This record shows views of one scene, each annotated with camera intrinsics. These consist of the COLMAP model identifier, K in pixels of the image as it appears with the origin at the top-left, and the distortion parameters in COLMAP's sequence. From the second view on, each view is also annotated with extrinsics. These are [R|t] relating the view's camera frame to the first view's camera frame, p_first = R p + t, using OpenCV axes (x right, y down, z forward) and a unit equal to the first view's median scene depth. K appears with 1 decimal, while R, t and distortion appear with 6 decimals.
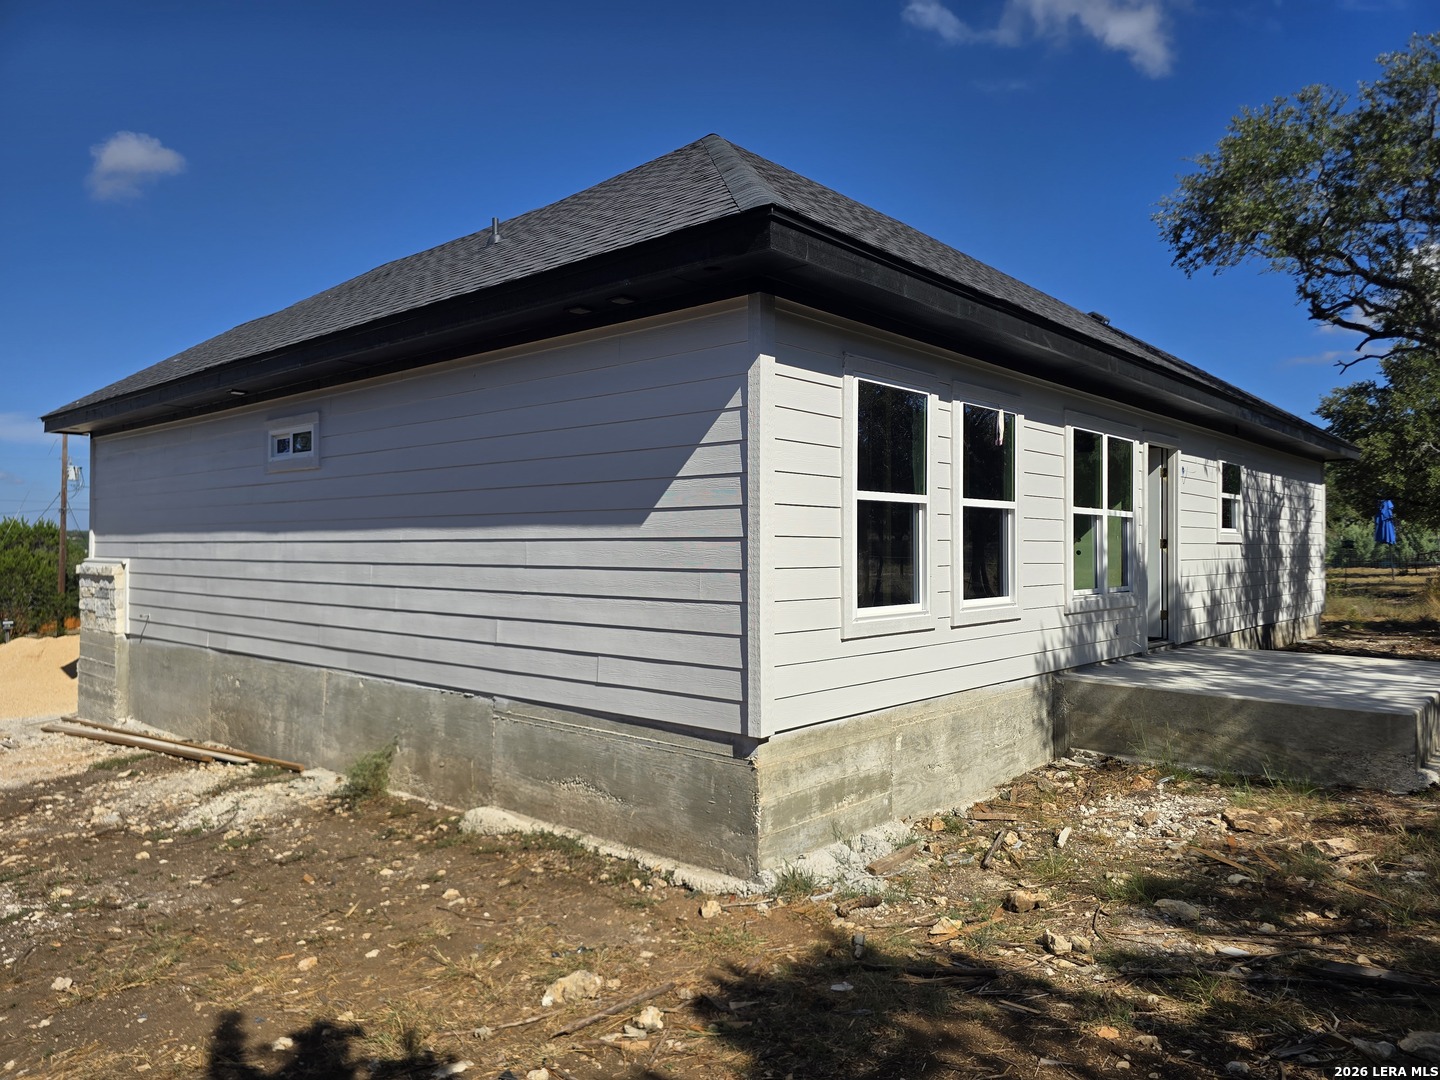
lens RADIAL K [[964.6, 0, 720.9], [0, 964.6, 535.2], [0, 0, 1]] dist [0.079562, -0.002542]
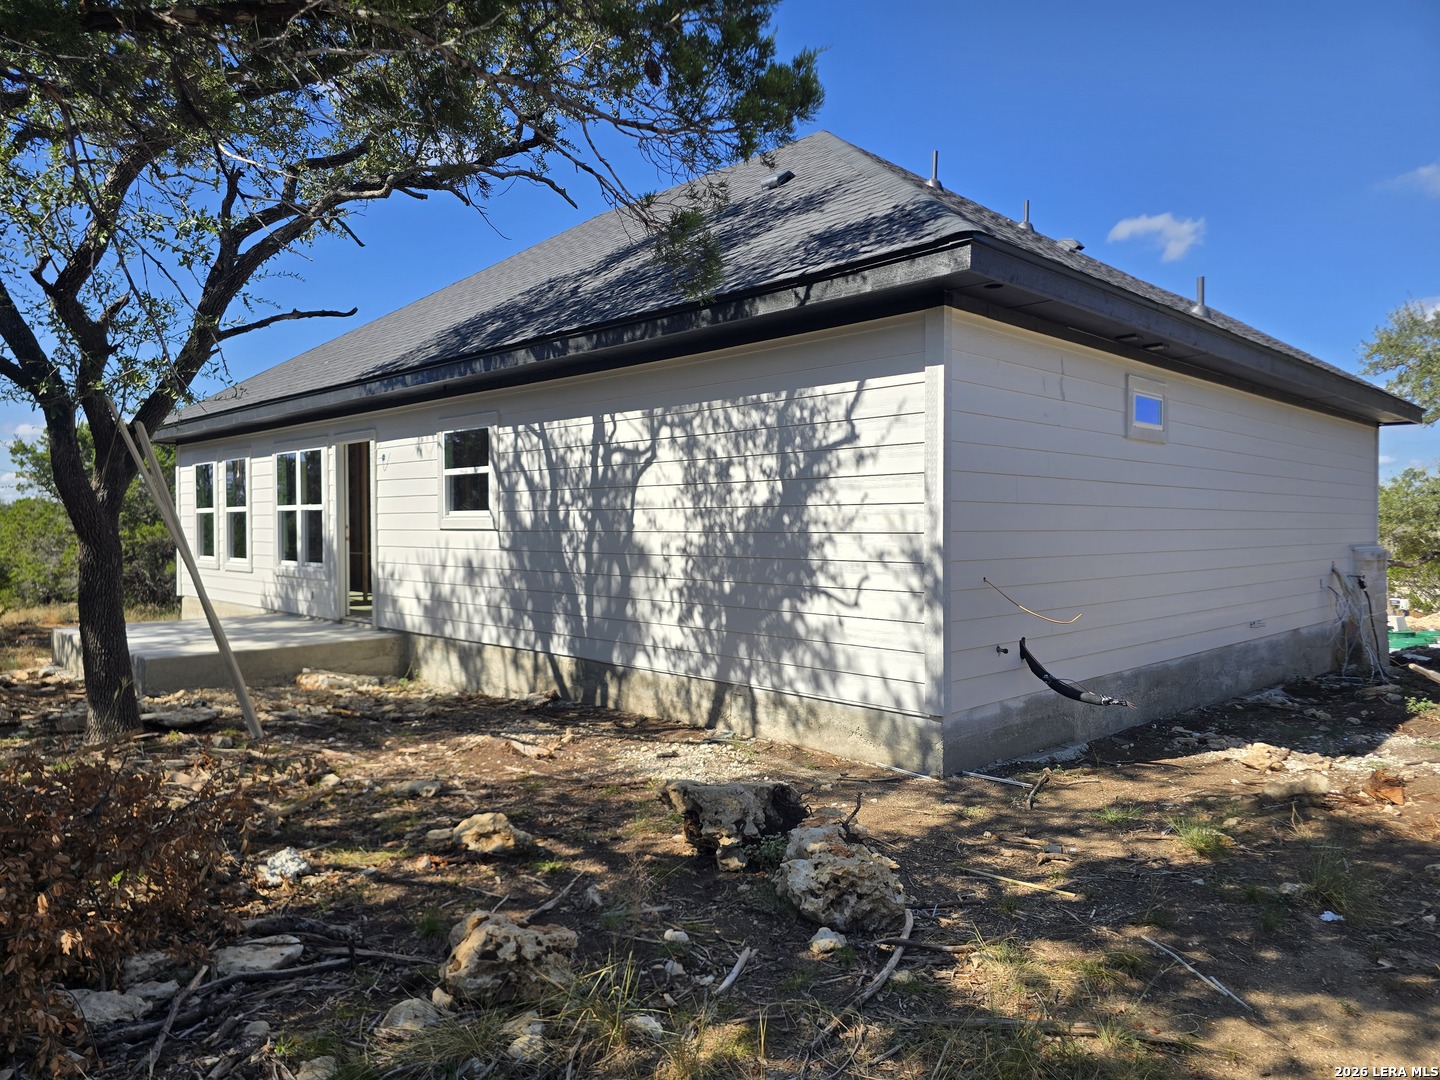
lens RADIAL K [[964.6, 0, 720.4], [0, 964.6, 544.3], [0, 0, 1]] dist [0.079562, -0.002542]
pose [[-0.076811, 0.016820, -0.996904, 1.302427], [0.009896, 0.999821, 0.016106, 0.008093], [0.996997, -0.008628, -0.076964, 1.286492]]
